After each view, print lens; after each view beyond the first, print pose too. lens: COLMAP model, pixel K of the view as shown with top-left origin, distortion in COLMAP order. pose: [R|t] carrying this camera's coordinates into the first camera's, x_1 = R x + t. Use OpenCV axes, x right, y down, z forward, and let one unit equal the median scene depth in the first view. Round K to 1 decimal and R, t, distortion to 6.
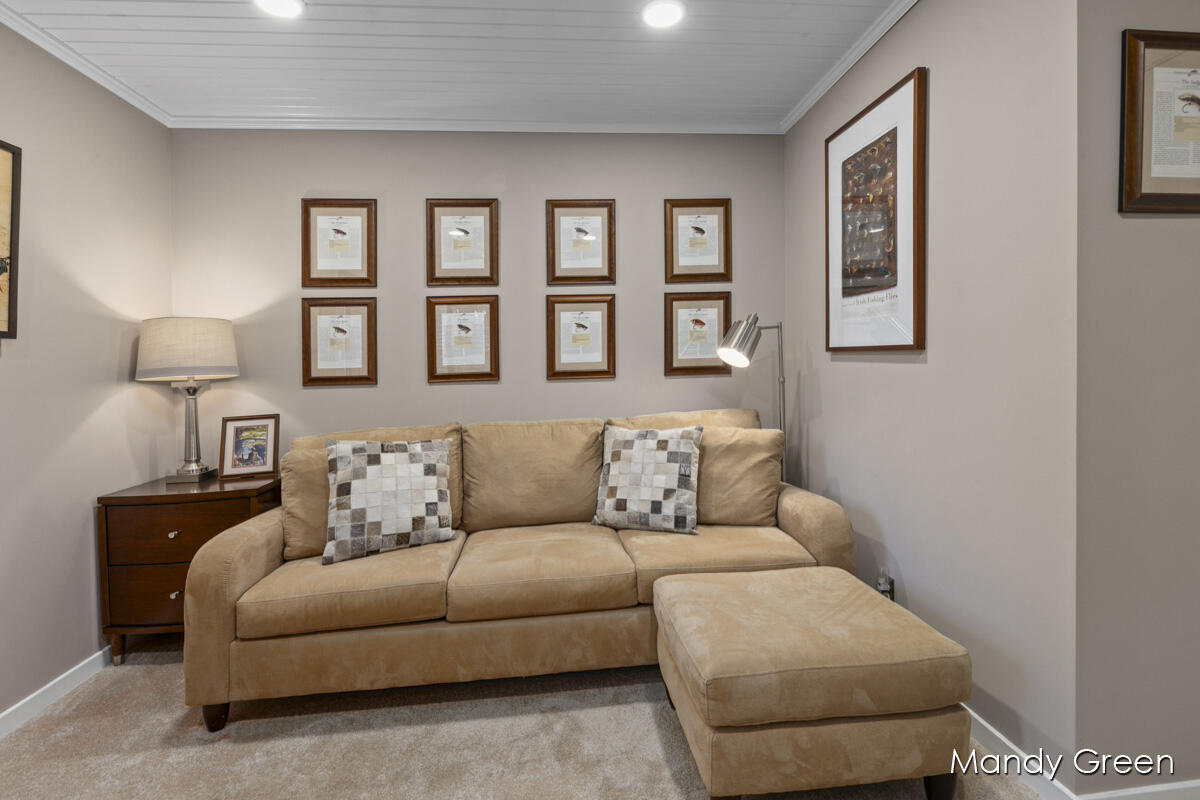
lens RADIAL K [[561.7, 0, 597.5], [0, 561.7, 377.6], [0, 0, 1]] dist [0.000800, -0.000105]
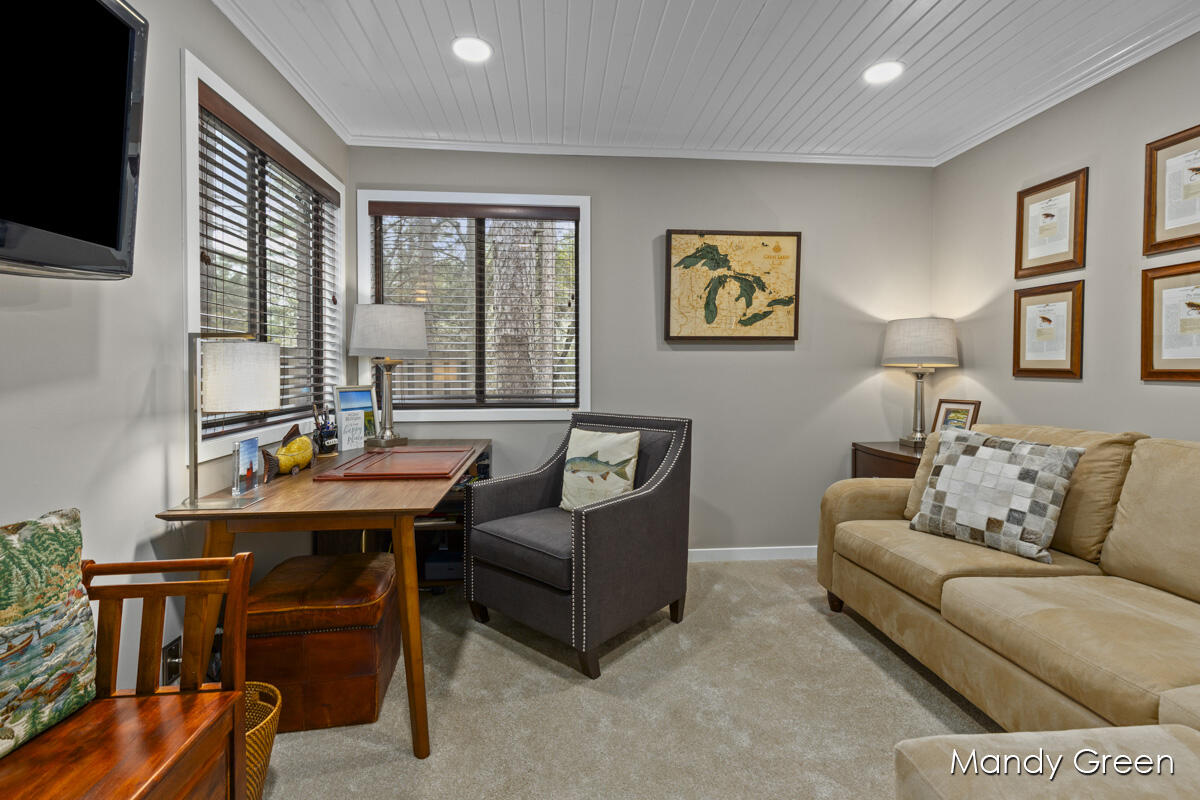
lens RADIAL K [[561.7, 0, 606.2], [0, 561.7, 356.0], [0, 0, 1]] dist [0.000800, -0.000105]
pose [[-0.004490, 0.012219, -0.999915, 0.490011], [-0.023810, 0.999641, 0.012323, -0.017520], [0.999706, 0.023863, -0.004197, 0.267573]]
